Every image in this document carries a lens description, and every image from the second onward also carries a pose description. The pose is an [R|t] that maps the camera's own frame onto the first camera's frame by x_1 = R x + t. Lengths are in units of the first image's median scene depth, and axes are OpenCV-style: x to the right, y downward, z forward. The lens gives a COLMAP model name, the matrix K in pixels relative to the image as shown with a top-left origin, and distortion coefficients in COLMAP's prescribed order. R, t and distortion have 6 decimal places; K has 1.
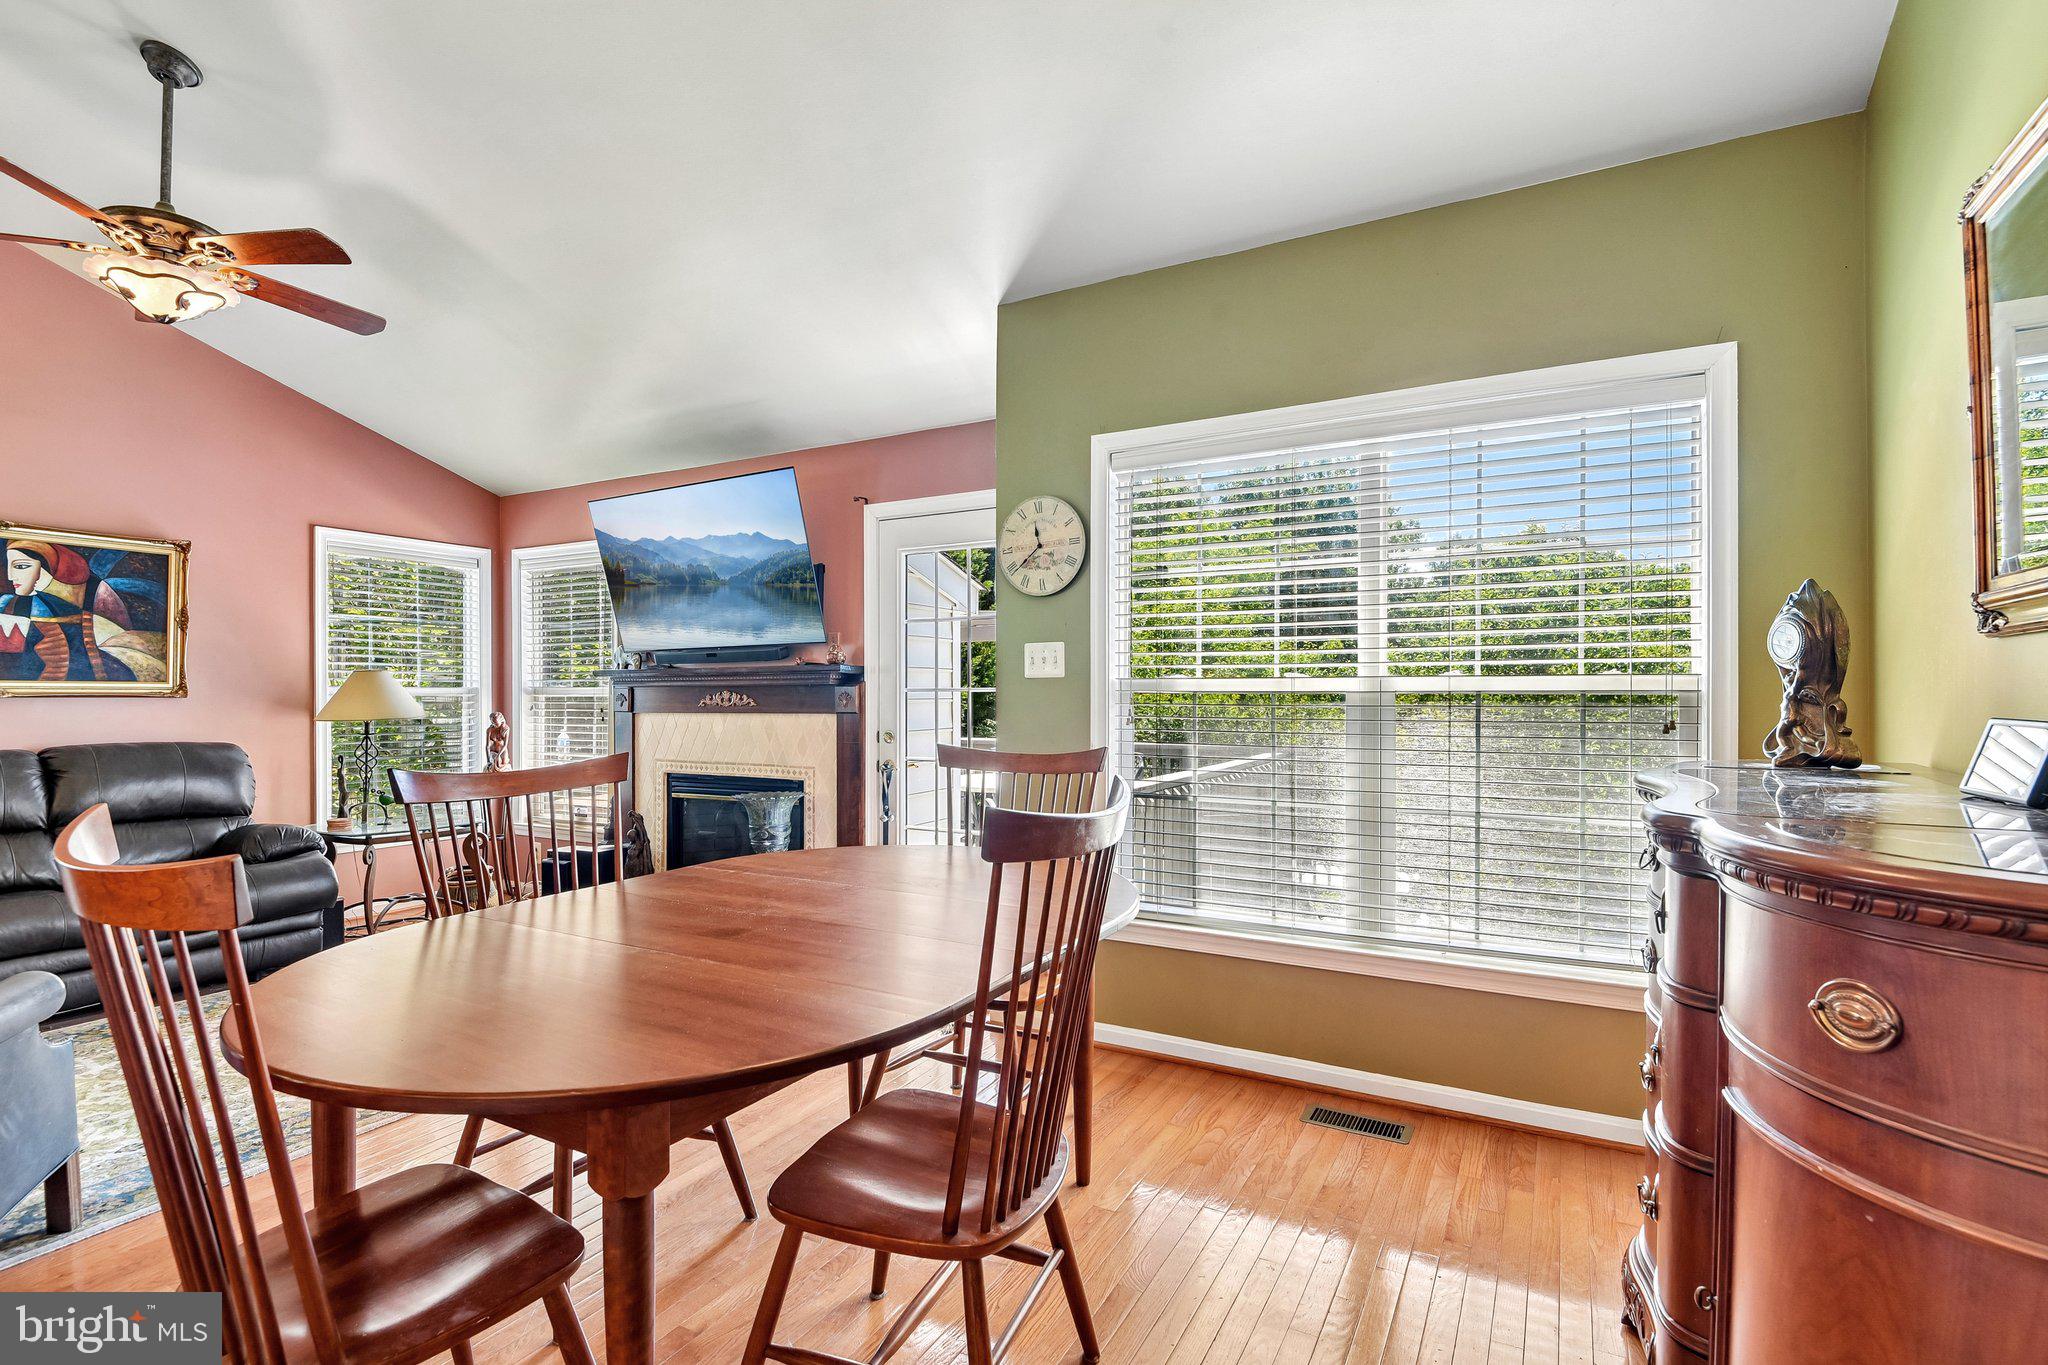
lens RADIAL K [[969.5, 0, 1008.8], [0, 969.5, 702.3], [0, 0, 1]] dist [0.015451, -0.000501]
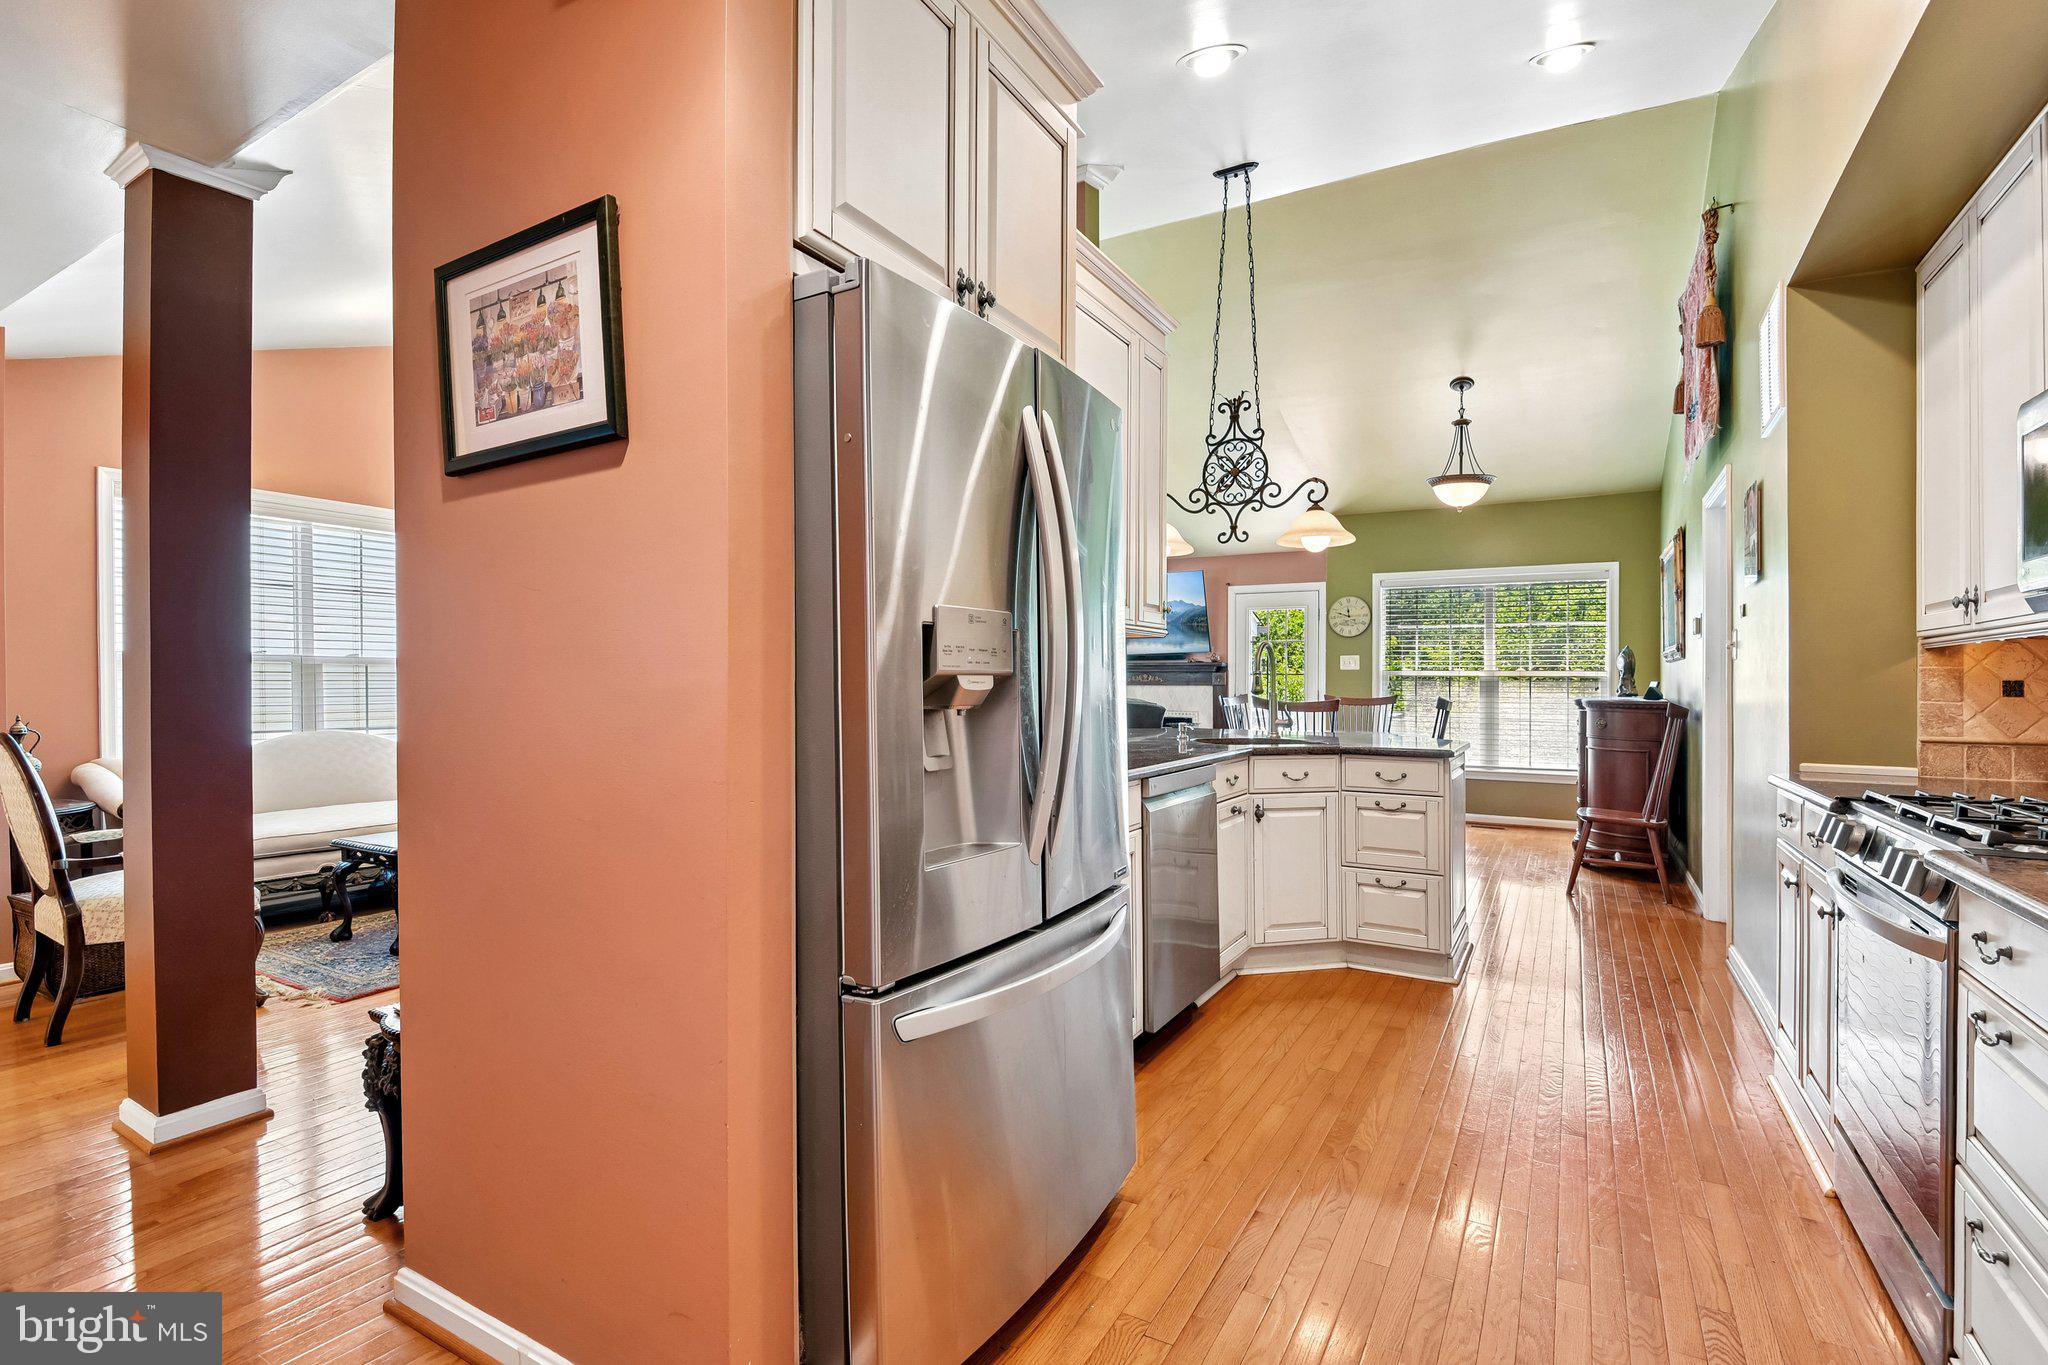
lens RADIAL K [[939.5, 0, 993.8], [0, 939.5, 680.6], [0, 0, 1]] dist [-0.019679, -0.000159]
pose [[0.999378, 0.007262, -0.034523, -0.615068], [-0.007517, 0.999945, -0.007259, 0.021050], [0.034468, 0.007514, 0.999378, -1.106072]]
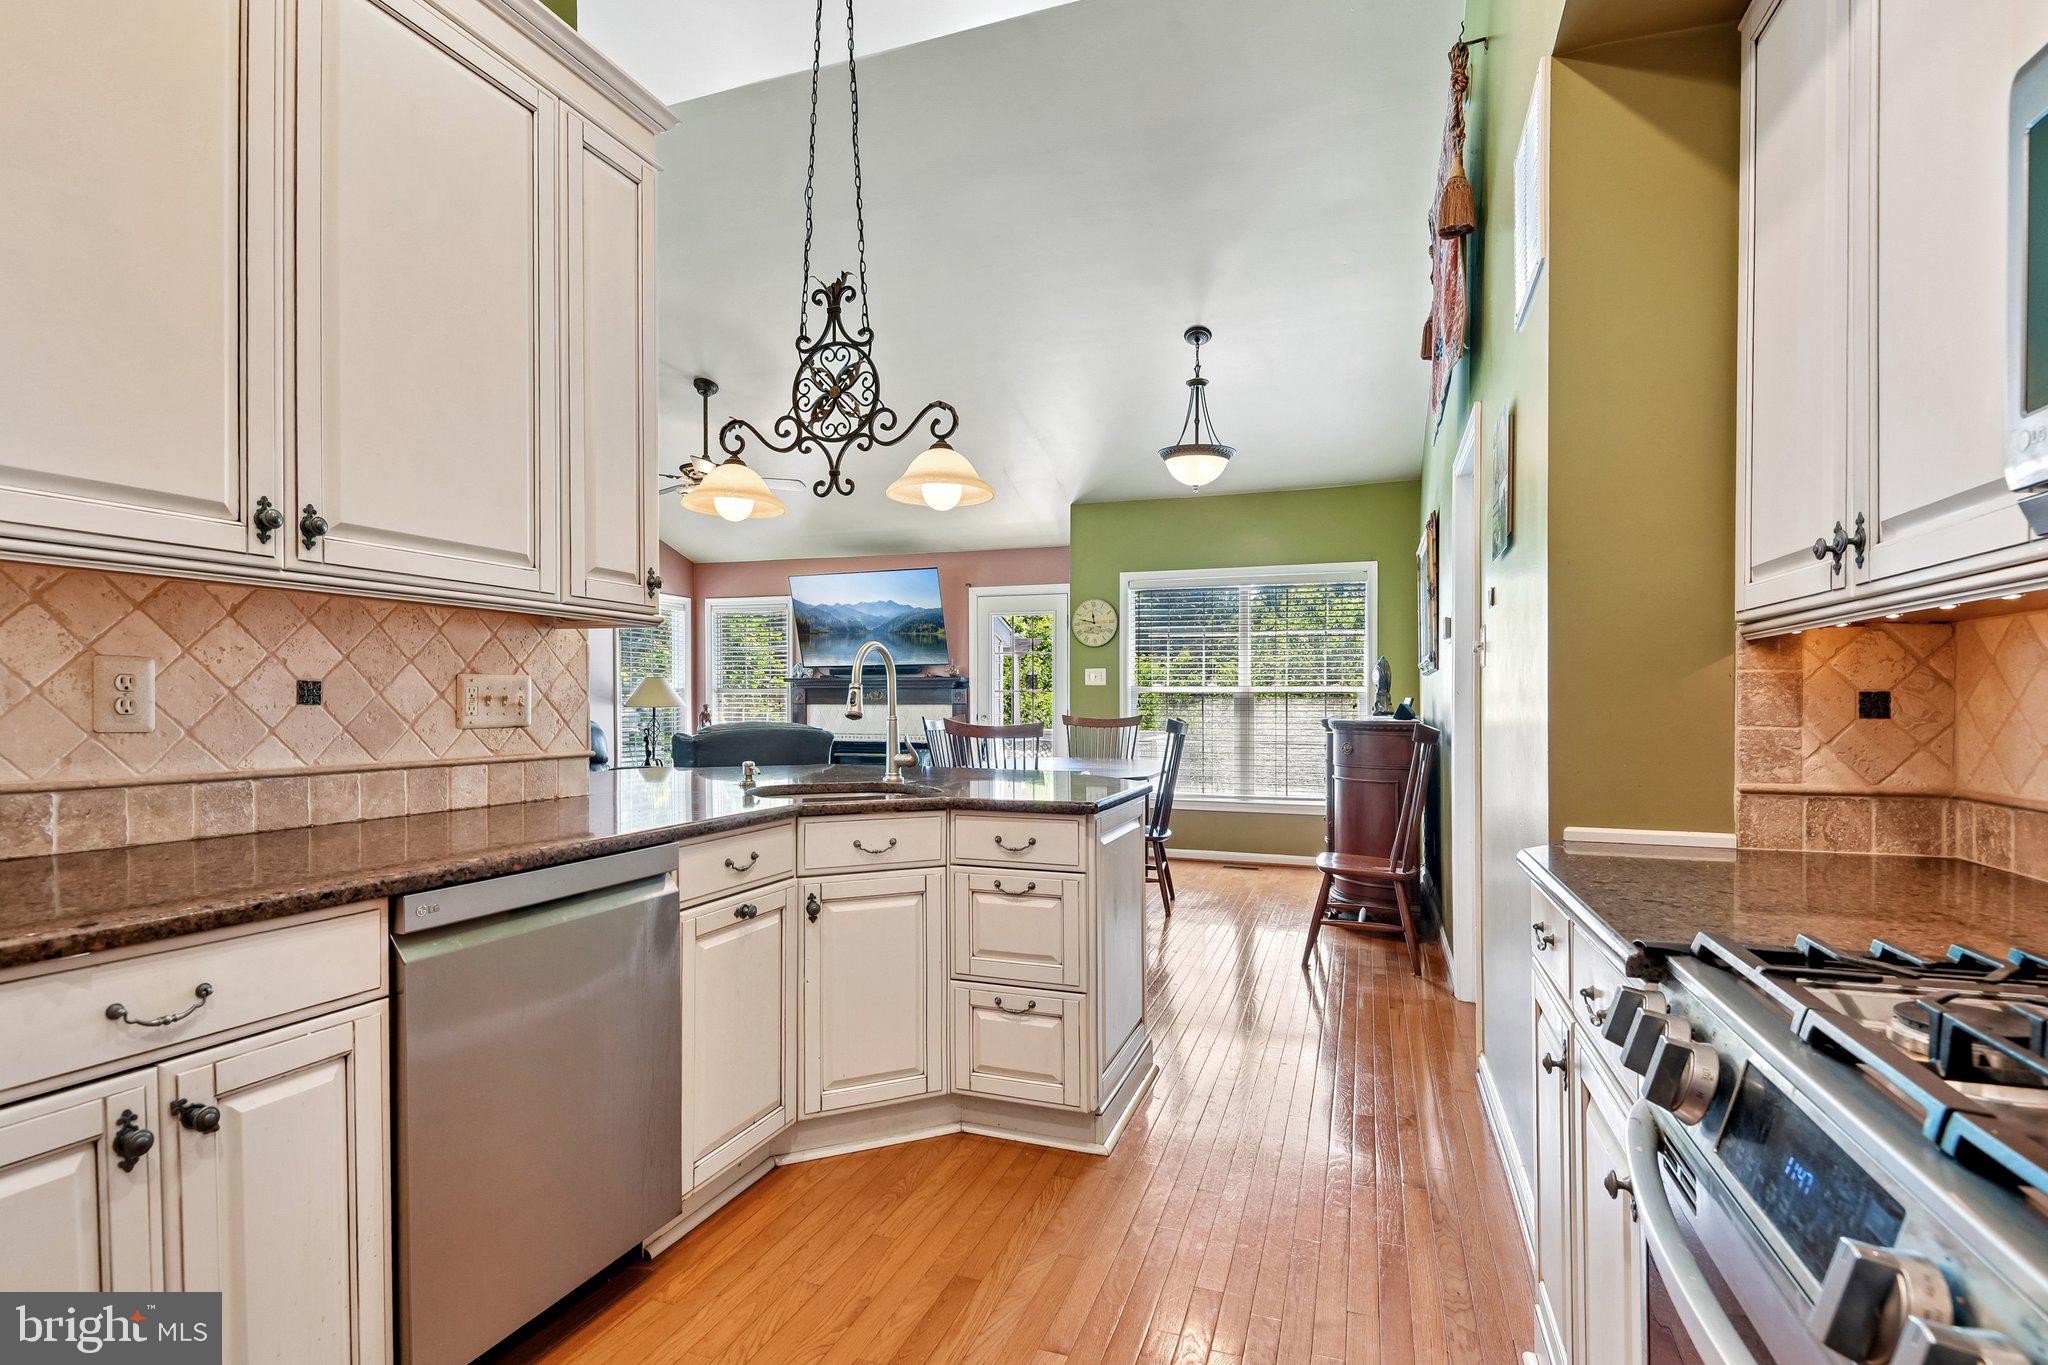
lens RADIAL K [[967.6, 0, 1025.3], [0, 967.6, 705.6], [0, 0, 1]] dist [0.001408, 0.000698]
pose [[0.984026, 0.002145, 0.178009, -0.380948], [-0.001754, 0.999996, -0.002358, 0.018819], [-0.178014, 0.002008, 0.984026, -0.813973]]
